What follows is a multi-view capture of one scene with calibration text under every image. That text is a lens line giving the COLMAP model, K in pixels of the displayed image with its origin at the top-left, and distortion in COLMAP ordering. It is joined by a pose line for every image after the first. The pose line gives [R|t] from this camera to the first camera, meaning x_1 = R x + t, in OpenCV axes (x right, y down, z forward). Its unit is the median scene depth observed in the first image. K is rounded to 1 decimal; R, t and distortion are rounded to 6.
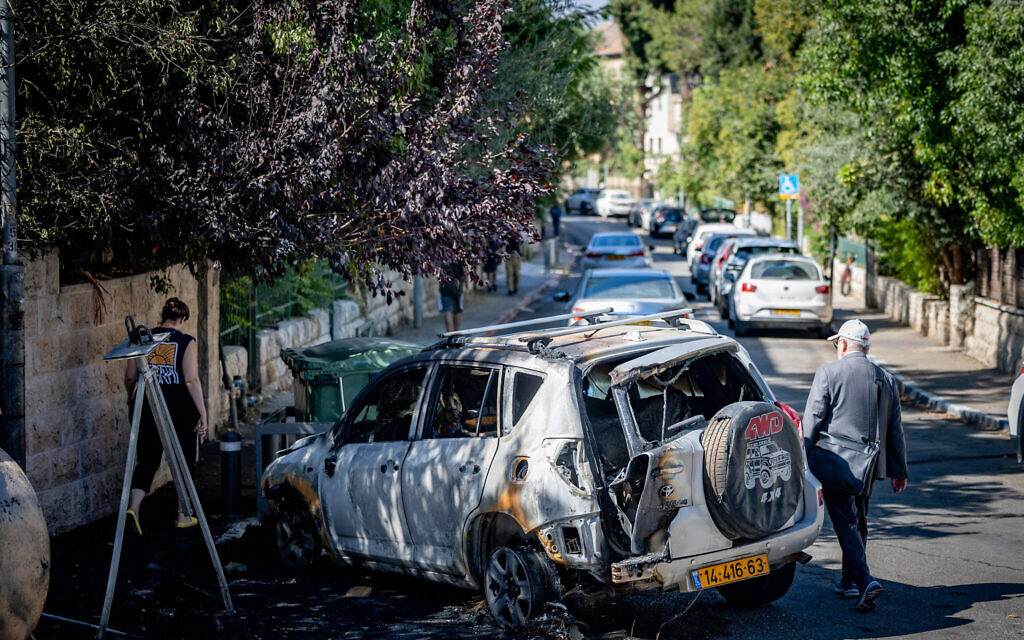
lens RADIAL K [[2256.6, 0, 508.8], [0, 2256.6, 318.7], [0, 0, 1]] dist [0.128676, 0.000000]
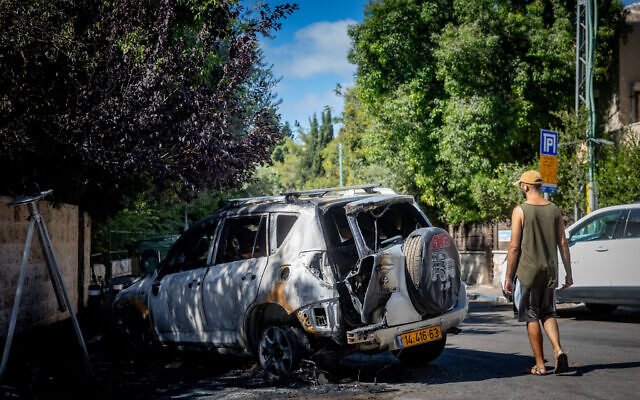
lens RADIAL K [[852.4, 0, 322.1], [0, 852.4, 200.3], [0, 0, 1]] dist [0.031231, 0.000000]
pose [[0.991394, 0.001336, 0.130906, -0.044302], [0.014028, 0.993107, -0.116372, 0.083010], [-0.130159, 0.117207, 0.984541, 0.404514]]
